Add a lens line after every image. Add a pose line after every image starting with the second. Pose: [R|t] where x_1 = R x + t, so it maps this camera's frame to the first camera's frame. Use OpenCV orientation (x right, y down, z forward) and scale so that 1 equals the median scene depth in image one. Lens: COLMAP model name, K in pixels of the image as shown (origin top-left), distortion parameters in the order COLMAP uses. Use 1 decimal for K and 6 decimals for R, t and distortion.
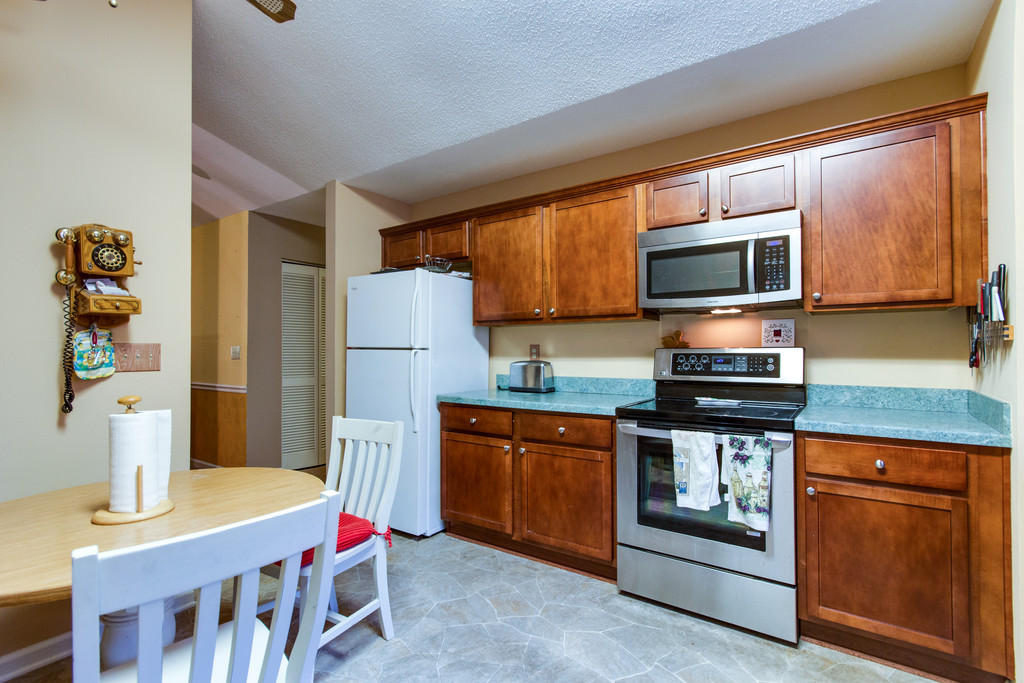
lens RADIAL K [[475.1, 0, 510.1], [0, 475.1, 343.5], [0, 0, 1]] dist [0.003777, 0.000436]
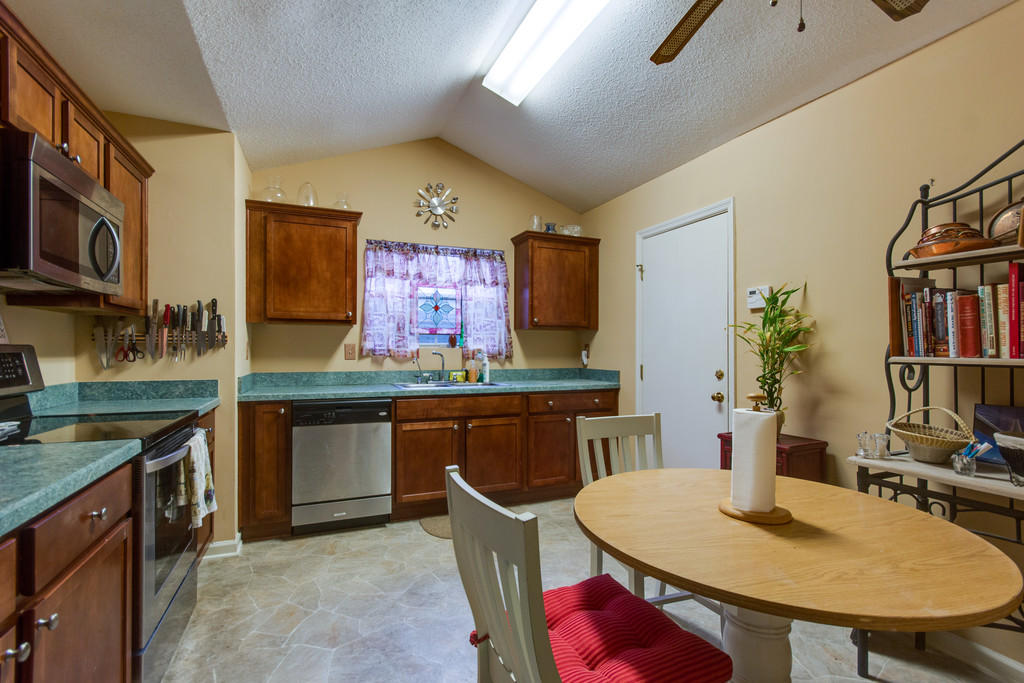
lens RADIAL K [[475.1, 0, 518.0], [0, 475.1, 346.3], [0, 0, 1]] dist [0.003777, 0.000436]
pose [[-0.847380, 0.007634, 0.530932, -0.627737], [-0.008393, 0.999579, -0.027768, 0.032017], [-0.530921, -0.027987, -0.846959, 1.477950]]
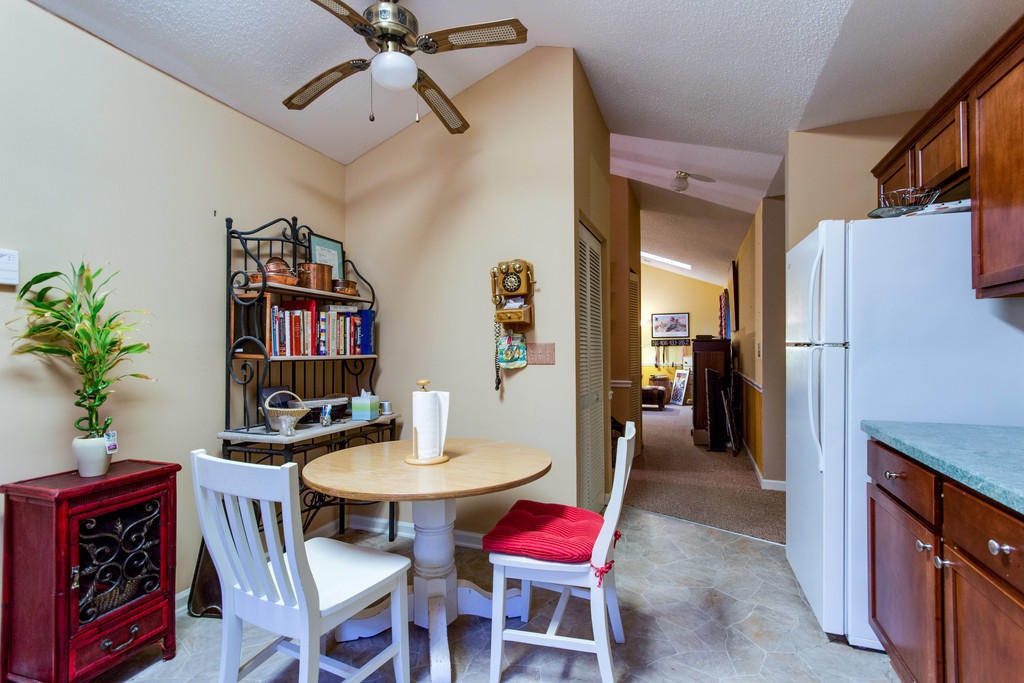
lens RADIAL K [[475.1, 0, 529.4], [0, 475.1, 347.5], [0, 0, 1]] dist [0.003777, 0.000436]
pose [[0.255477, -0.005065, -0.966802, 0.502898], [0.017698, 0.999843, -0.000561, 0.012522], [0.966653, -0.016967, 0.255527, 0.668102]]
